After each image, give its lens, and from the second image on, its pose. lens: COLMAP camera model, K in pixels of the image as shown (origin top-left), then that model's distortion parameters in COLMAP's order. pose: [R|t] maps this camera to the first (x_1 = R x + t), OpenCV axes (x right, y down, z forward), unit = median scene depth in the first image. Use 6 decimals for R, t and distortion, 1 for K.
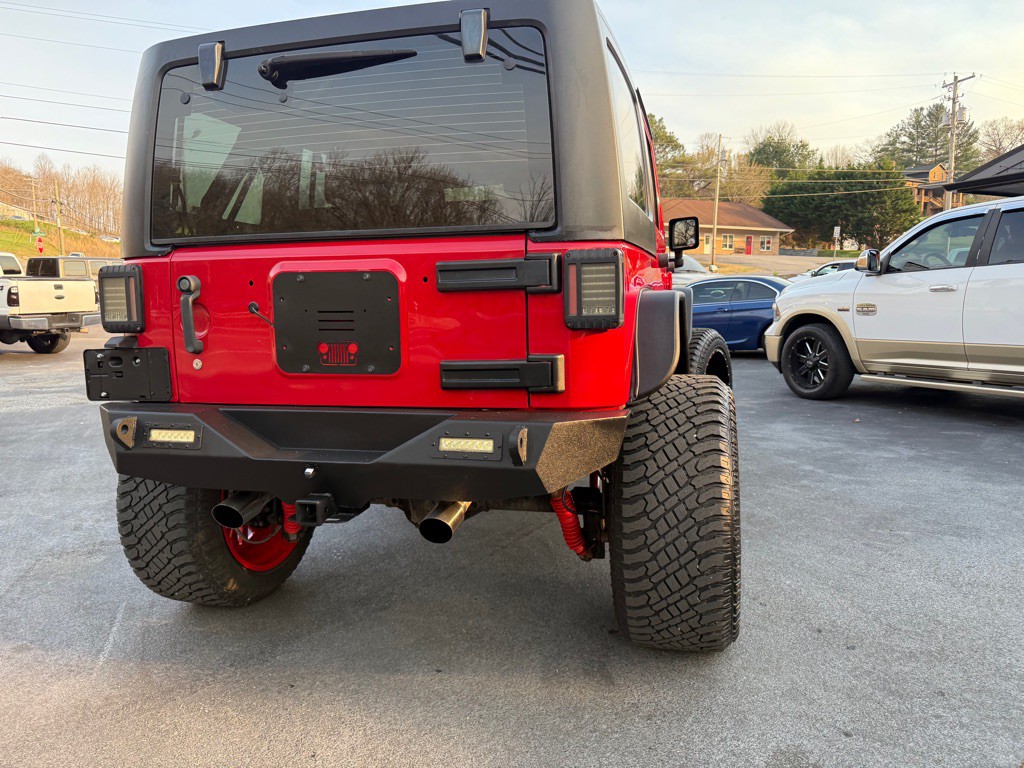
lens RADIAL K [[727.0, 0, 514.7], [0, 727.0, 377.2], [0, 0, 1]] dist [0.028609, -0.040358]
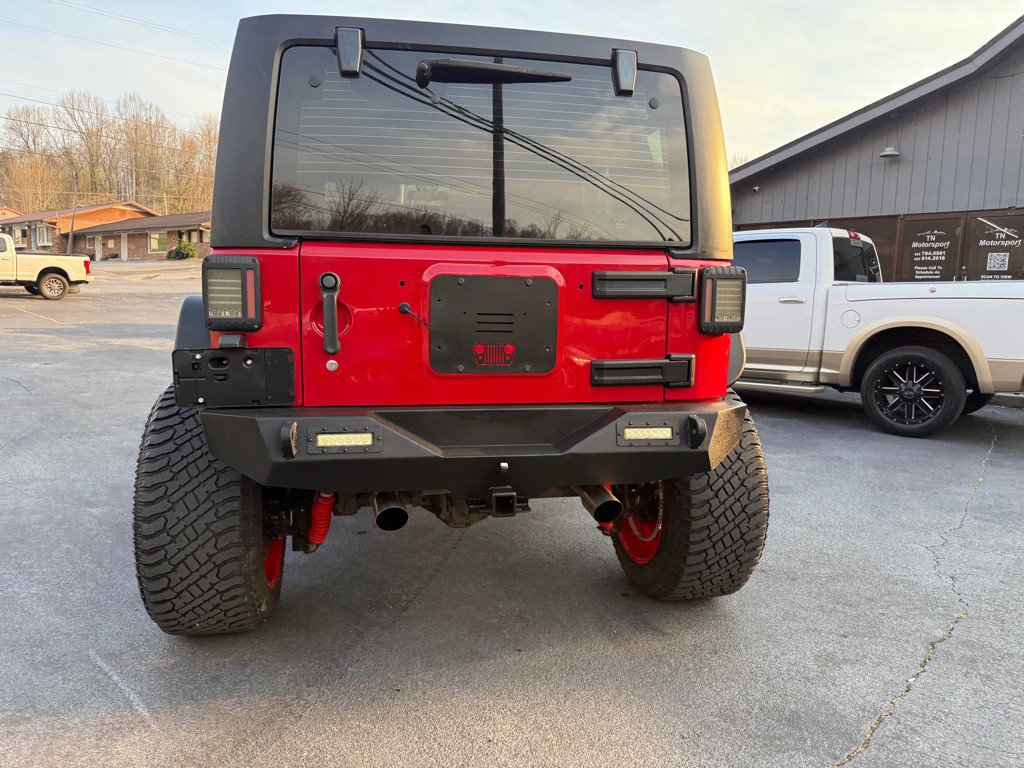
lens RADIAL K [[727.0, 0, 506.8], [0, 727.0, 387.4], [0, 0, 1]] dist [0.028609, -0.040358]
pose [[0.904199, -0.019509, 0.426665, -0.674311], [0.015393, 0.999796, 0.013094, 0.002252], [-0.426834, -0.005272, 0.904315, 0.048893]]
